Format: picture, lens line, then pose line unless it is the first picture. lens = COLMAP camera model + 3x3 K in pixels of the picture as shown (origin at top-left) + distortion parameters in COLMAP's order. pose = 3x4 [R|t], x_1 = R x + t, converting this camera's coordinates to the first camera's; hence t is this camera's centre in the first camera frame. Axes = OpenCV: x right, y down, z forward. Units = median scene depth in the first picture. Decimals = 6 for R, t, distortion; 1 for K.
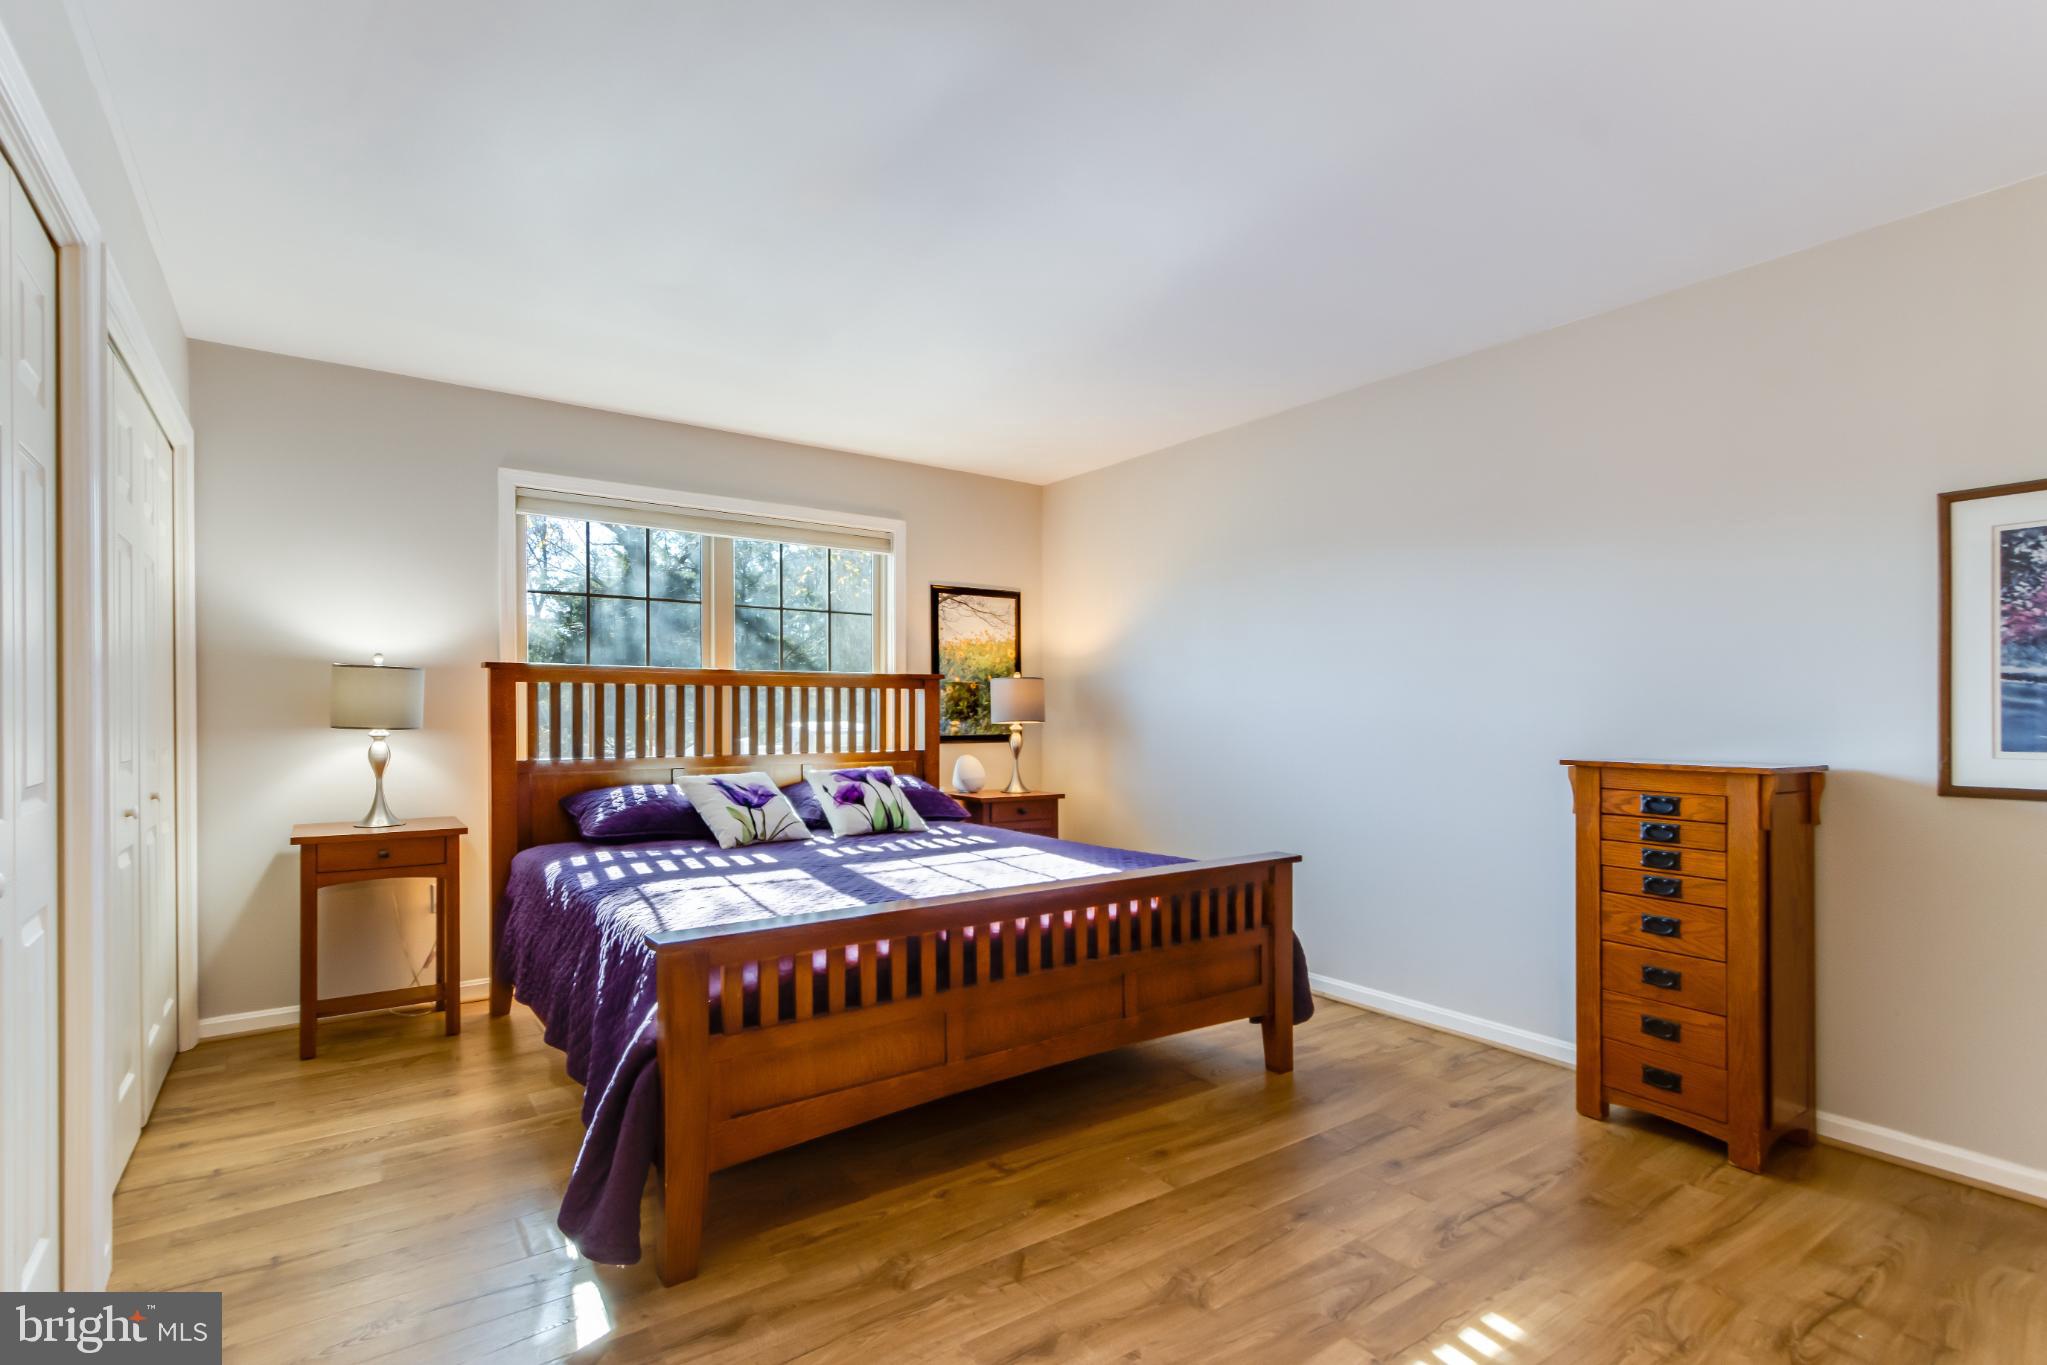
lens RADIAL K [[981.3, 0, 1010.1], [0, 981.3, 701.7], [0, 0, 1]] dist [0.005375, 0.000060]
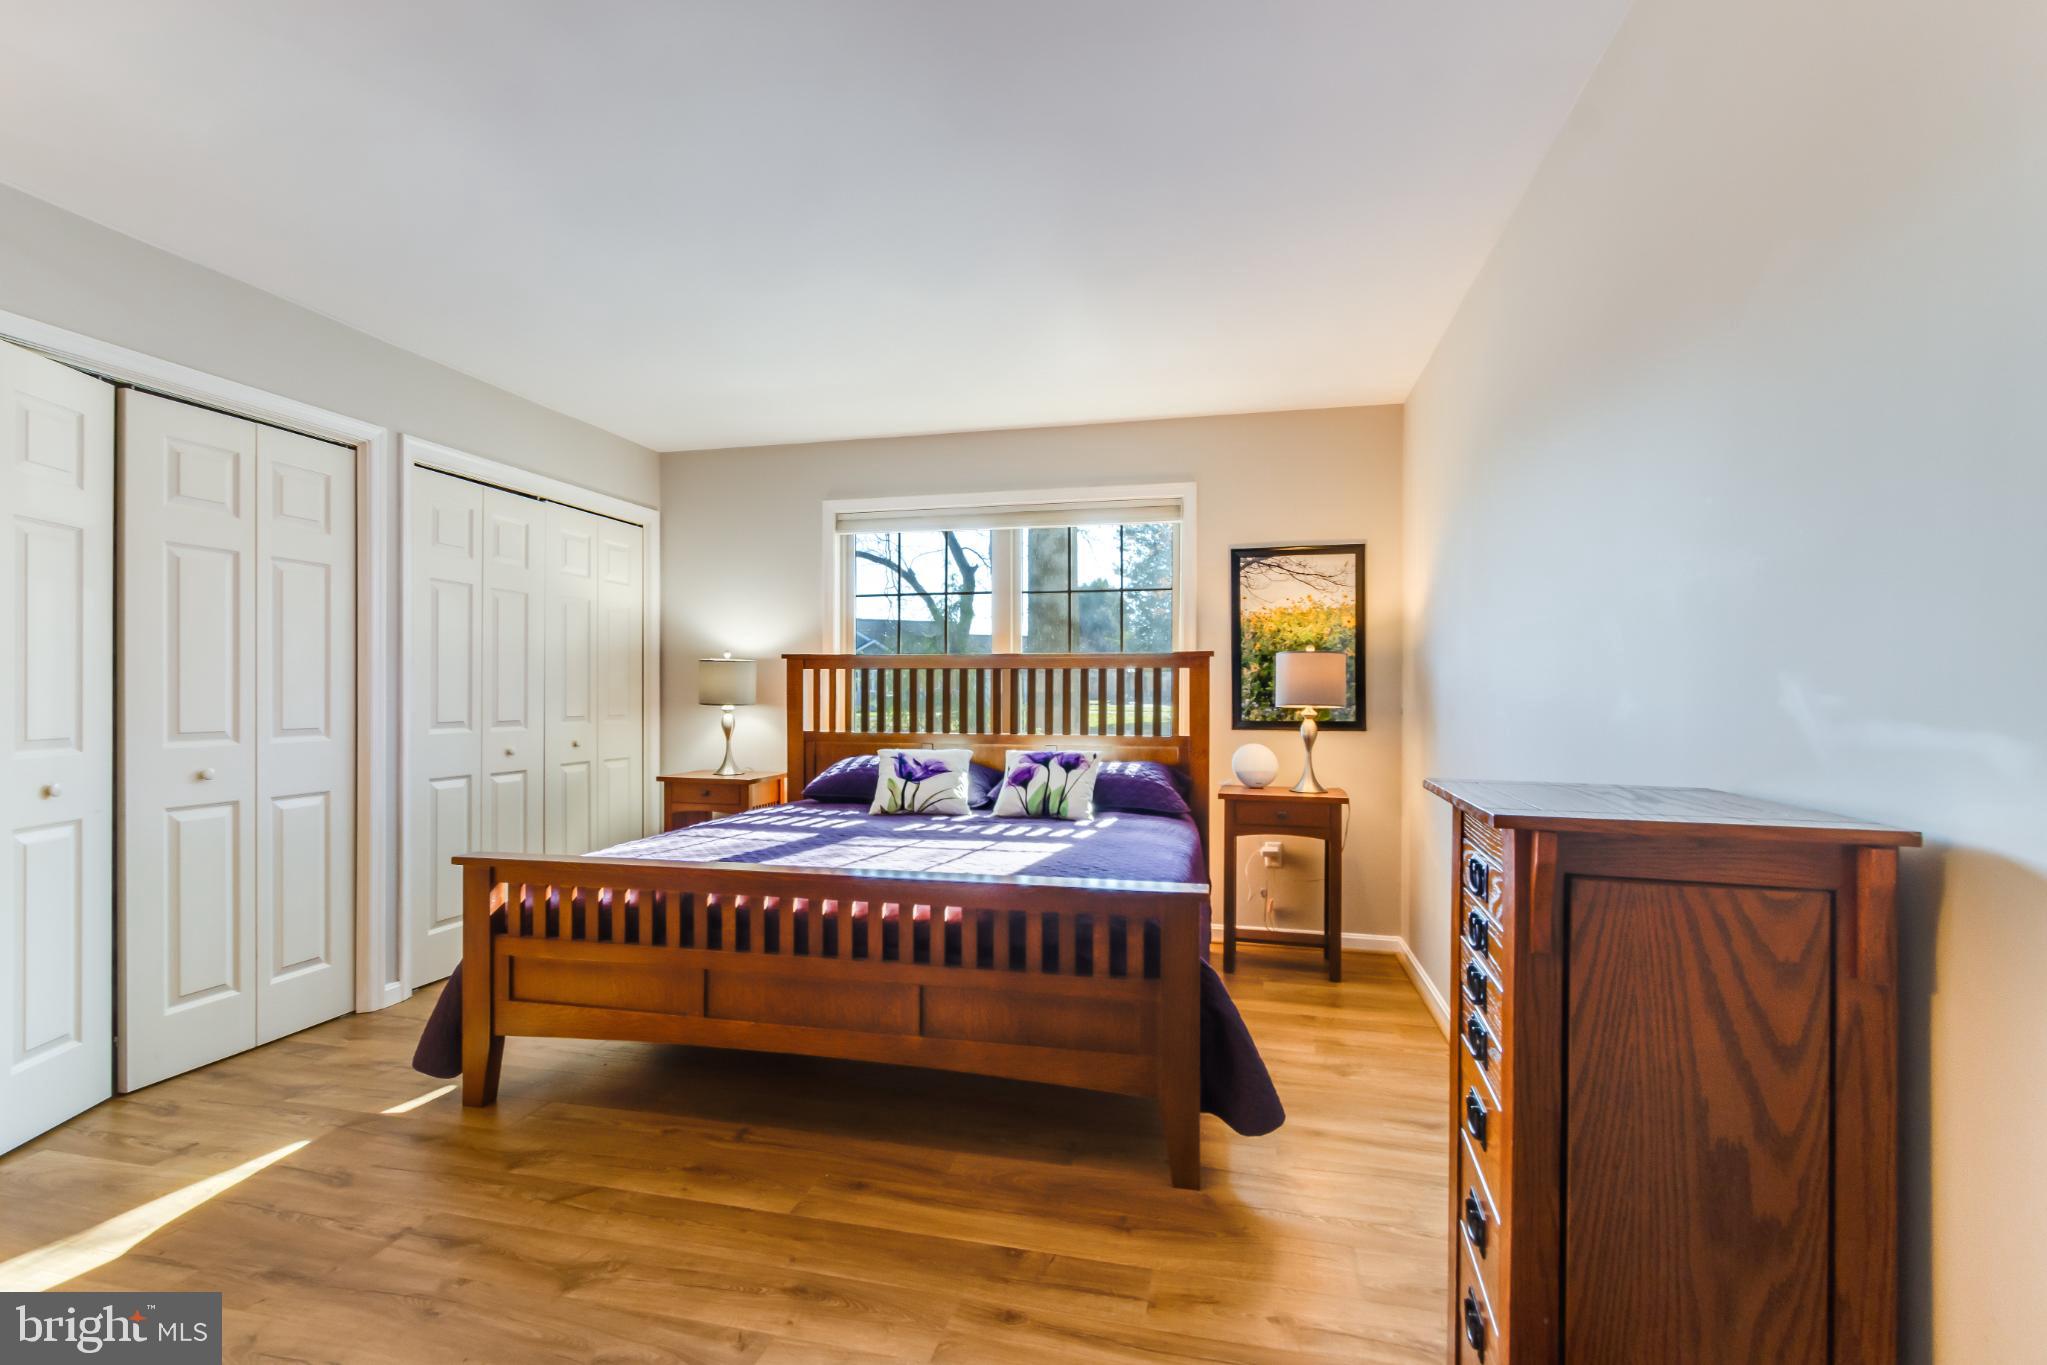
lens RADIAL K [[981.3, 0, 924.6], [0, 981.3, 678.9], [0, 0, 1]] dist [0.005375, 0.000060]
pose [[0.640471, -0.010803, -0.767906, 0.603731], [0.005543, 0.999940, -0.009444, 0.005755], [0.767962, 0.001792, 0.640492, 0.324271]]
